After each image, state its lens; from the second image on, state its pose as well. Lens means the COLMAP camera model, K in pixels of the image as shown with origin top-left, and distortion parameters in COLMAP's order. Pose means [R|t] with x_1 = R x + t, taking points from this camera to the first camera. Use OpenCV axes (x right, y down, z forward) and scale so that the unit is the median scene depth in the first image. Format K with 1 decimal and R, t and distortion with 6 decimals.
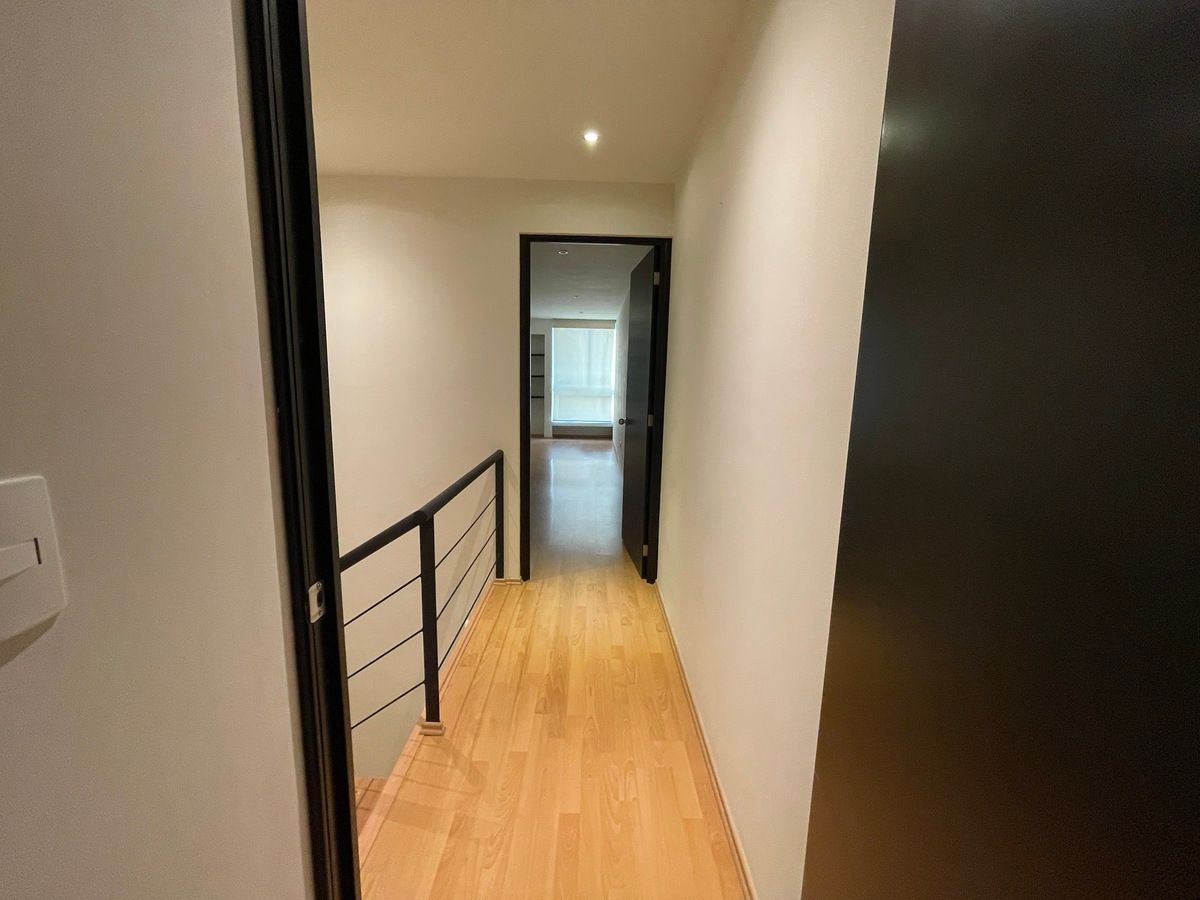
lens RADIAL K [[483.4, 0, 599.3], [0, 483.4, 455.5], [0, 0, 1]] dist [-0.001636, 0.000015]
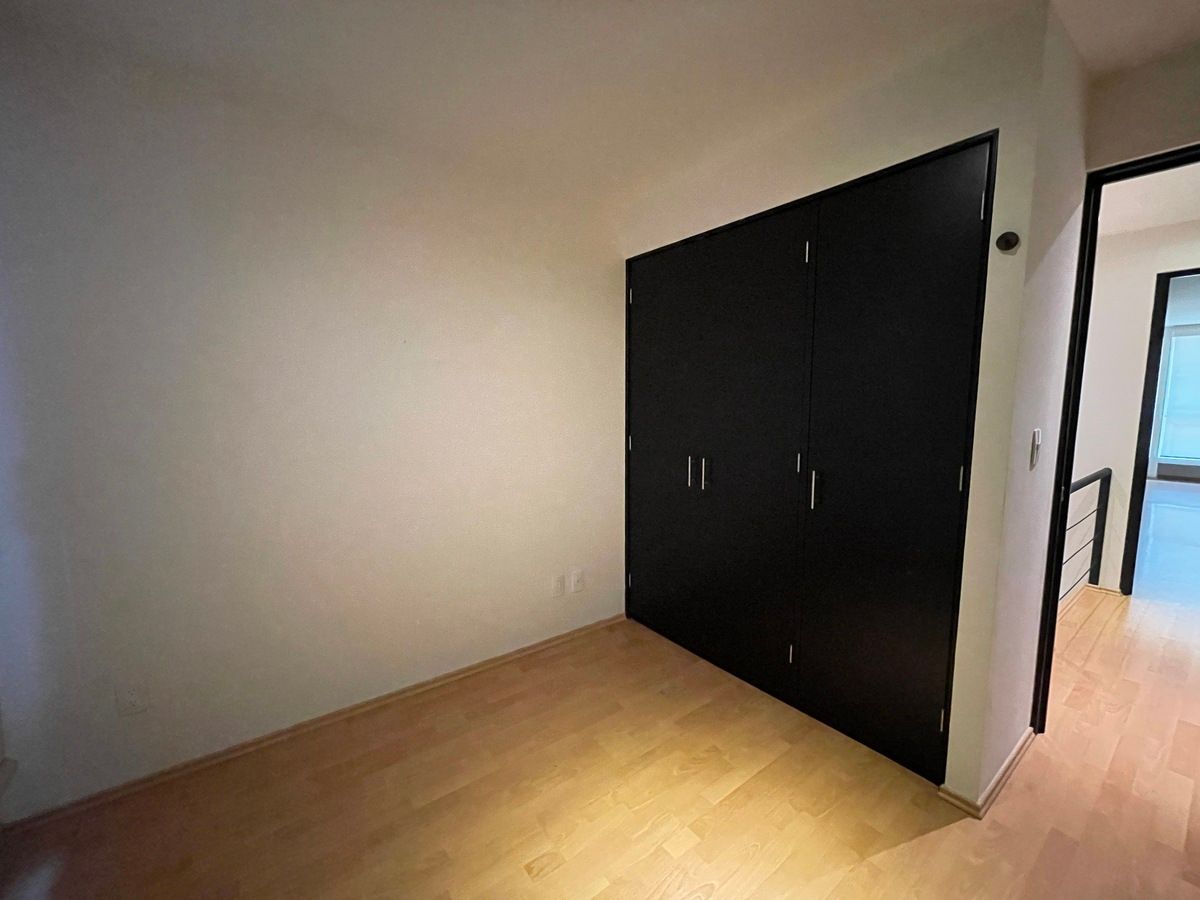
lens RADIAL K [[483.4, 0, 598.9], [0, 483.4, 449.3], [0, 0, 1]] dist [-0.001636, 0.000015]
pose [[0.581377, 0.064424, -0.811079, 0.016223], [-0.108246, 0.994123, 0.001373, 0.095576], [0.806401, 0.086997, 0.584934, -0.817949]]
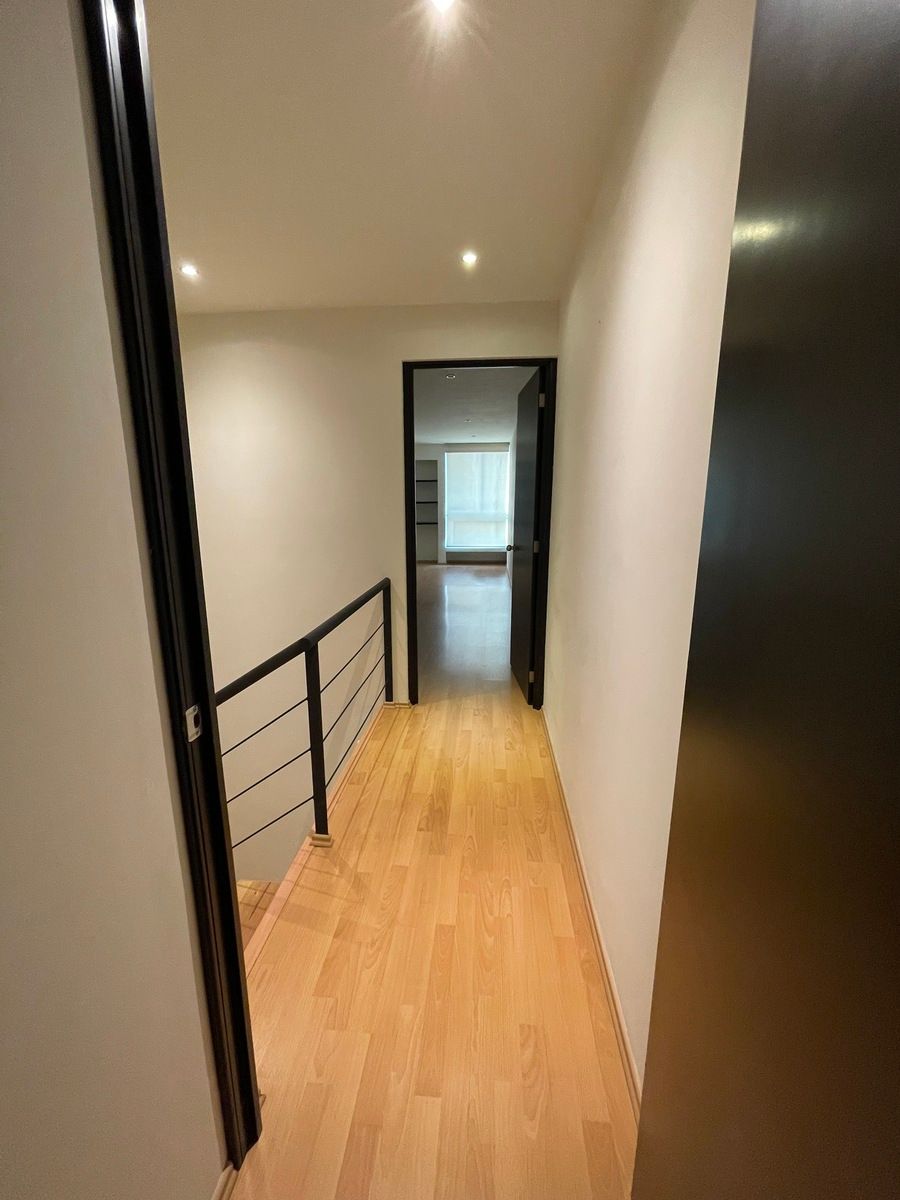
lens RADIAL K [[483.4, 0, 448.8], [0, 483.4, 603.1], [0, 0, 1]] dist [-0.001636, 0.000015]
pose [[0.995038, -0.003960, -0.099412, 0.036073], [0.008630, 0.998877, 0.046592, -0.006307], [0.099116, -0.047218, 0.993955, -0.010571]]
